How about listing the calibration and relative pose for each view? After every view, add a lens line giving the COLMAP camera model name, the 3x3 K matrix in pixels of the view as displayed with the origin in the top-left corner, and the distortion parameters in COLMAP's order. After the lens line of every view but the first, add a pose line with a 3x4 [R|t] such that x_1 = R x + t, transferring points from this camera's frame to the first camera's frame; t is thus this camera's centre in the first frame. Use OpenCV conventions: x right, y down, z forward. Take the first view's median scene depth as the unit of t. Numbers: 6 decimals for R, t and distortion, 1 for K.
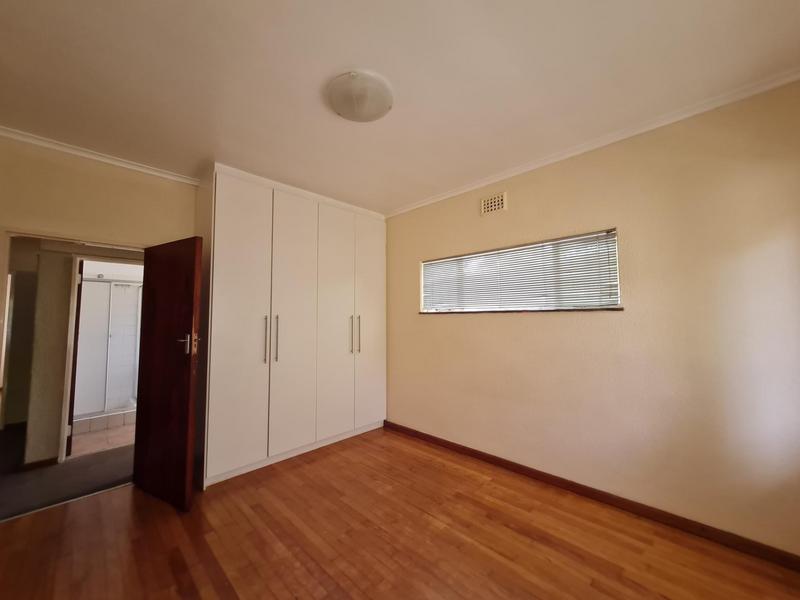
lens RADIAL K [[312.6, 0, 399.8], [0, 312.6, 297.8], [0, 0, 1]] dist [0.000153, 0.000146]
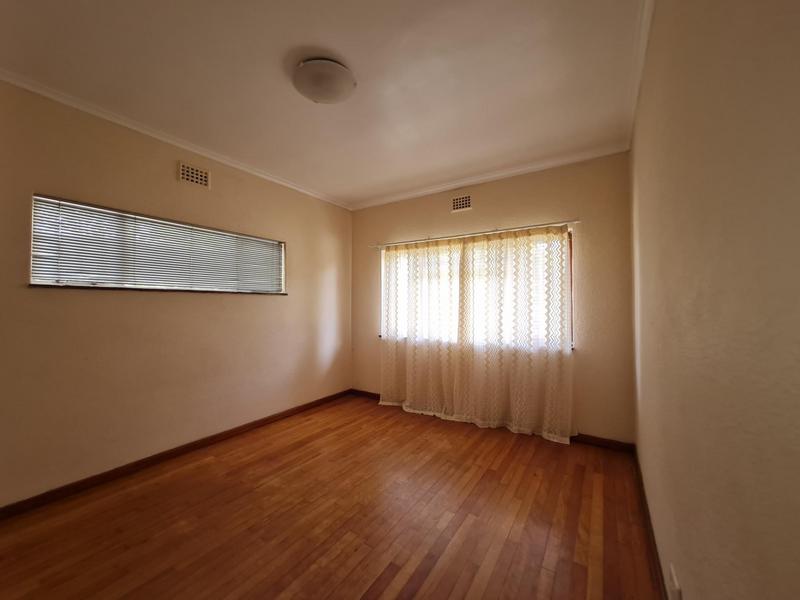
lens RADIAL K [[312.6, 0, 399.8], [0, 312.6, 297.8], [0, 0, 1]] dist [0.000153, 0.000146]
pose [[-0.204606, 0.024541, 0.978537, -0.902382], [-0.065576, 0.997096, -0.038719, 0.073046], [-0.976645, -0.072091, -0.202403, 0.705747]]
